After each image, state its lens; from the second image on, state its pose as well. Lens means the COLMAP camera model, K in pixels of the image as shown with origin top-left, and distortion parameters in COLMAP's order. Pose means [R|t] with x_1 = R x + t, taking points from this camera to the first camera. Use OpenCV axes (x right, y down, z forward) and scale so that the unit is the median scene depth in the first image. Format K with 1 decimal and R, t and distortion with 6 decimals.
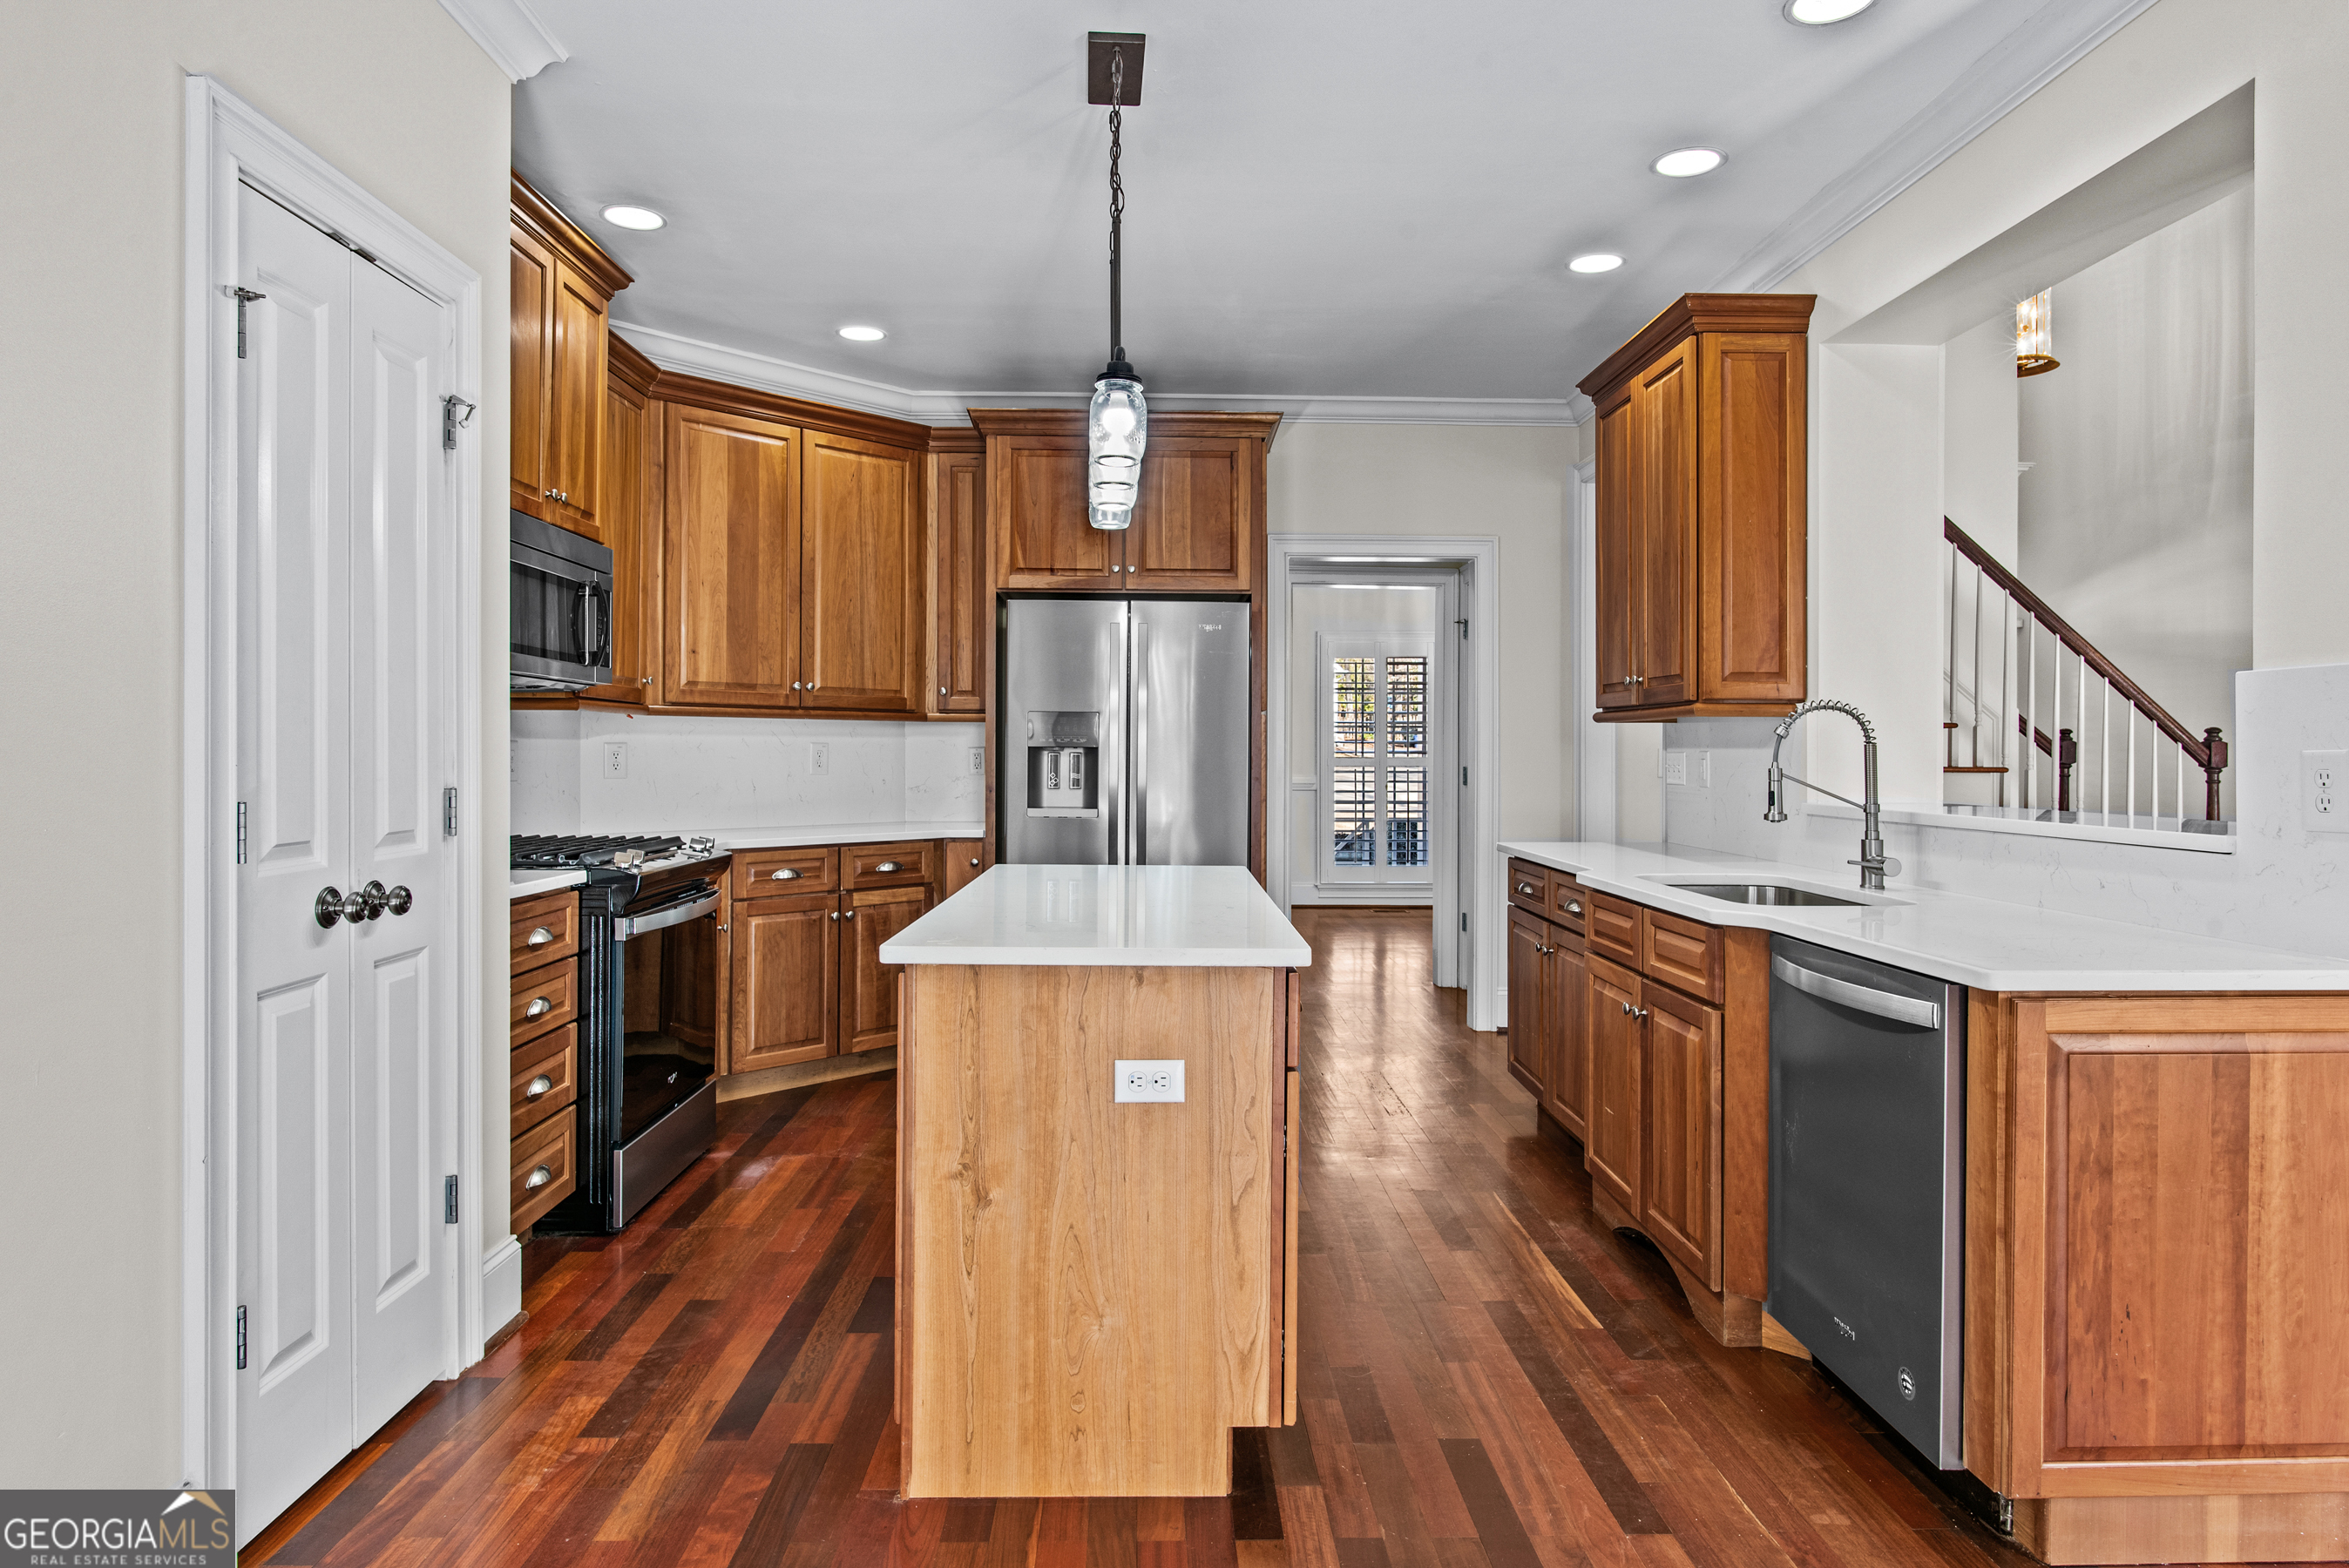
lens RADIAL K [[1358.9, 0, 1178.1], [0, 1358.9, 749.9], [0, 0, 1]] dist [-0.003108, 0.000780]
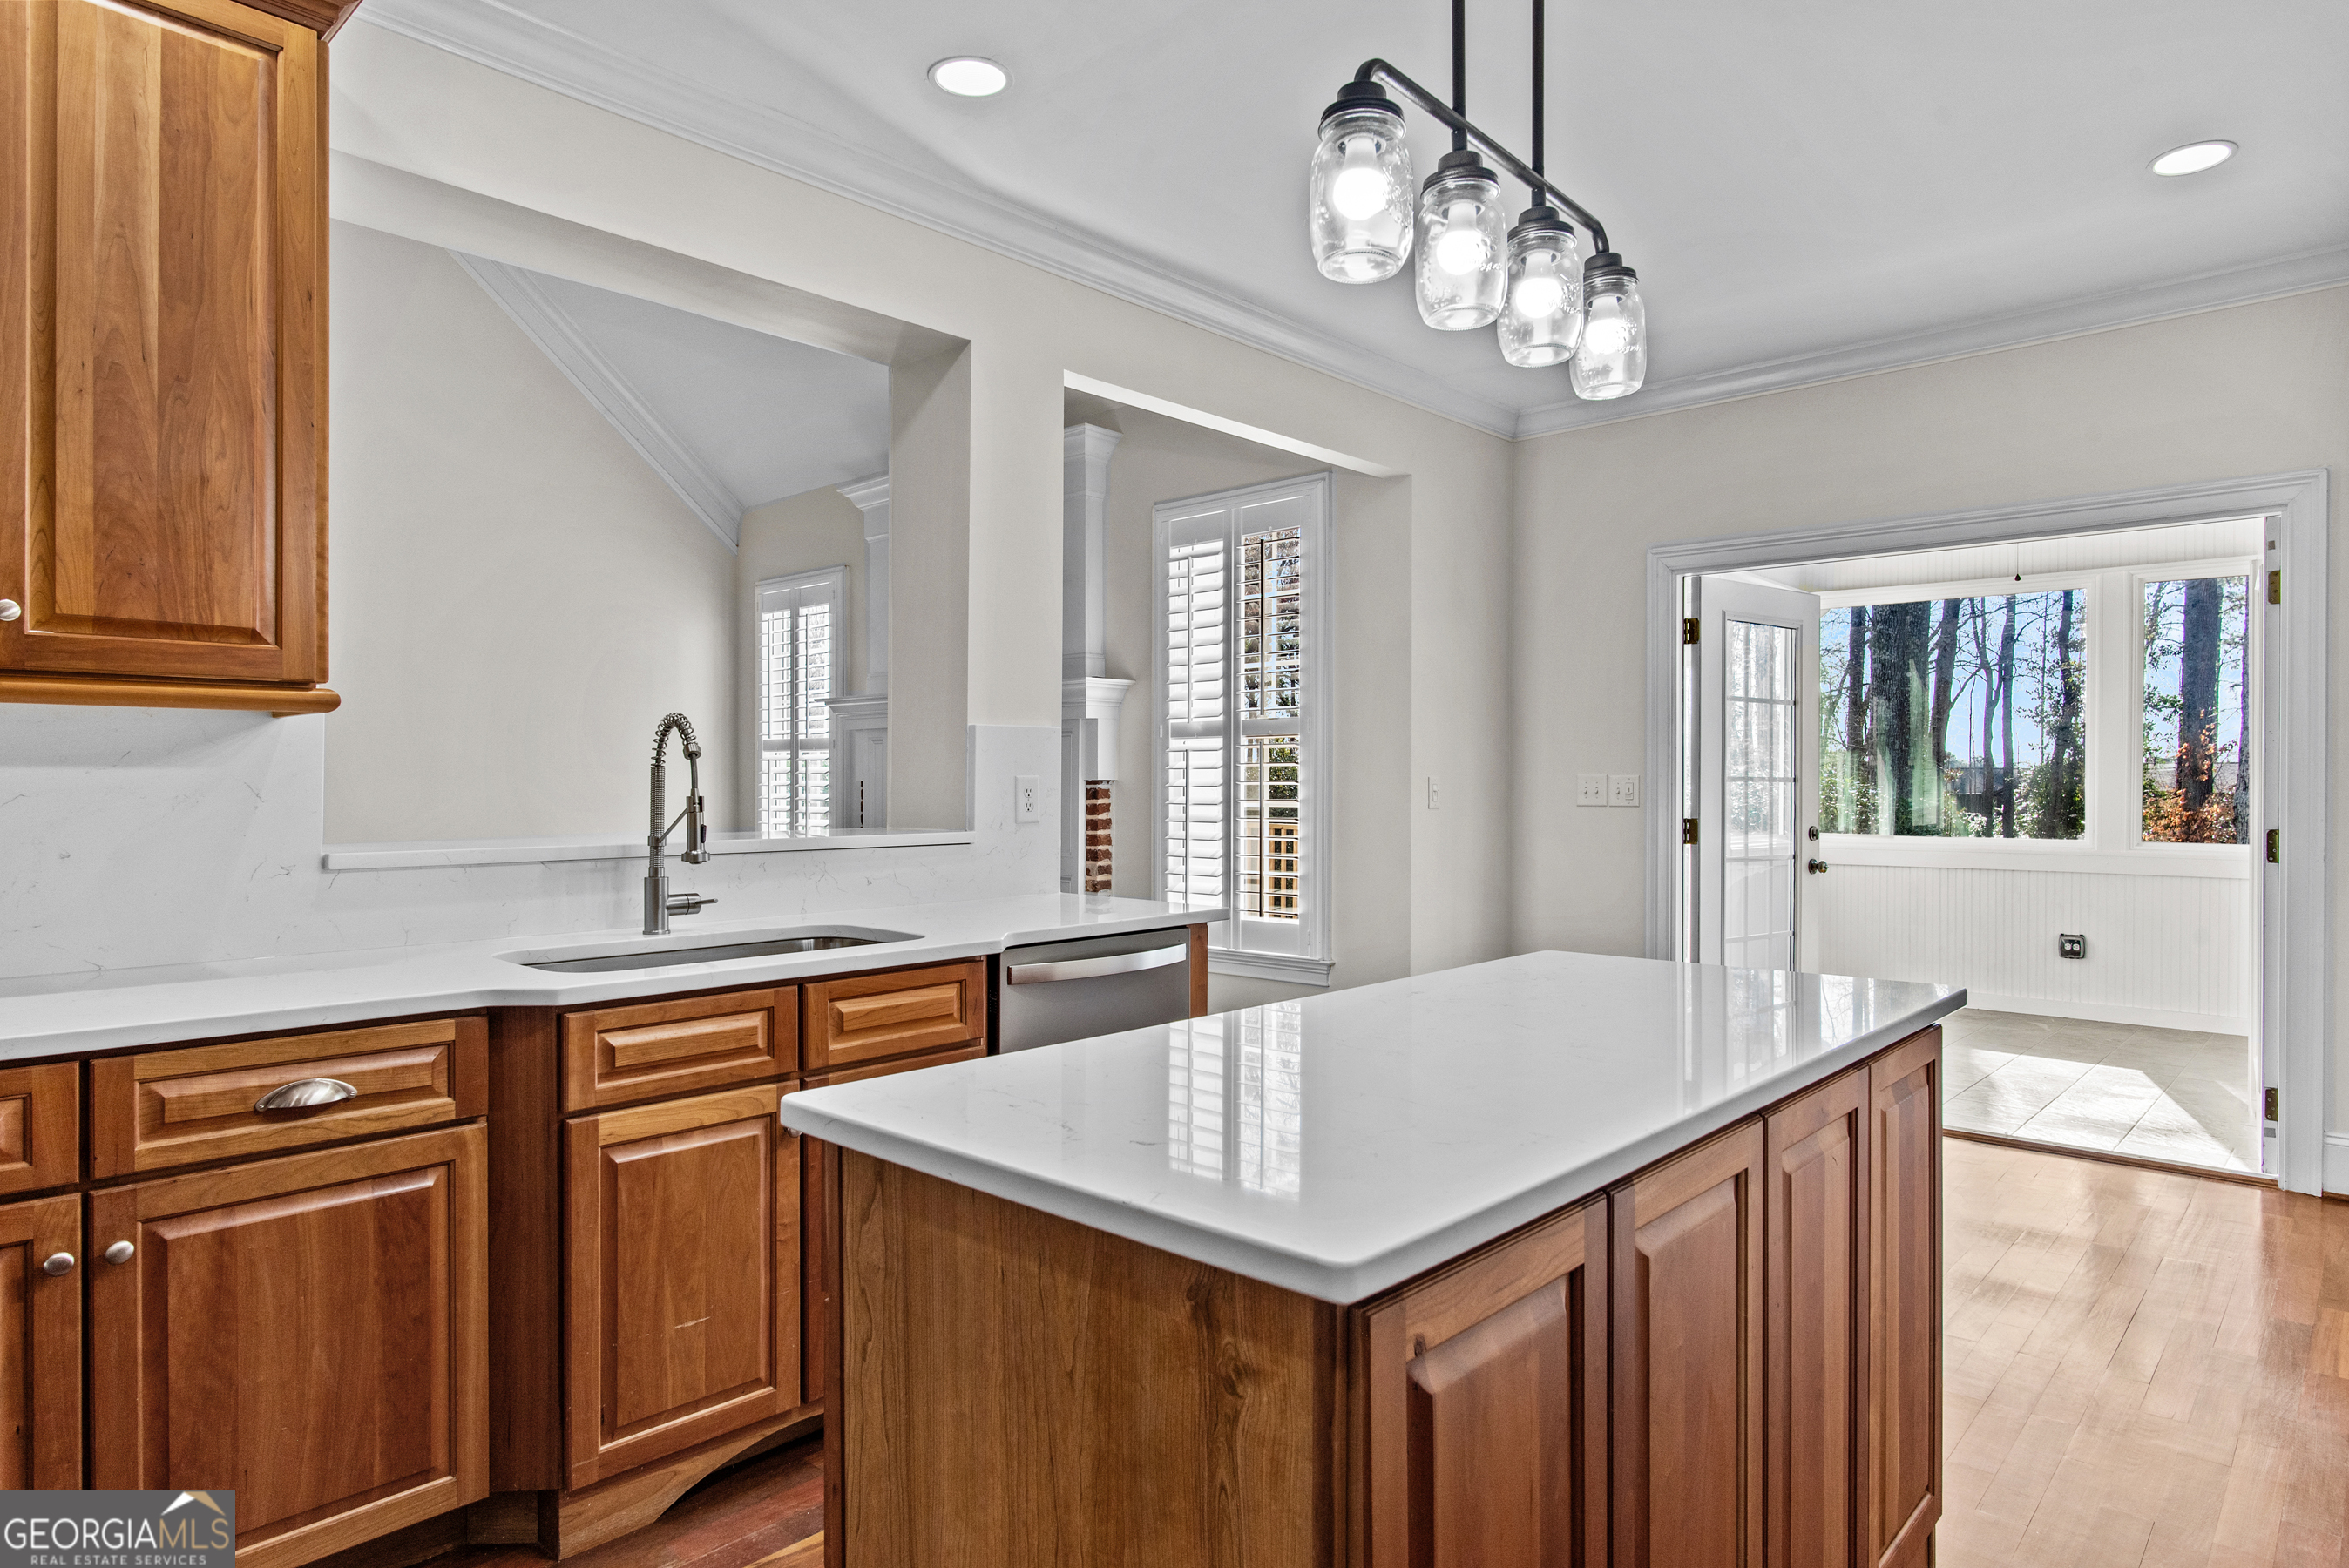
lens RADIAL K [[1341.8, 0, 1176.1], [0, 1341.8, 788.7], [0, 0, 1]] dist [-0.004353, 0.000235]
pose [[-0.713554, -0.004986, 0.700583, -0.295776], [-0.001861, 0.999985, 0.005222, 0.000740], [-0.700598, 0.002422, -0.713552, 1.231474]]
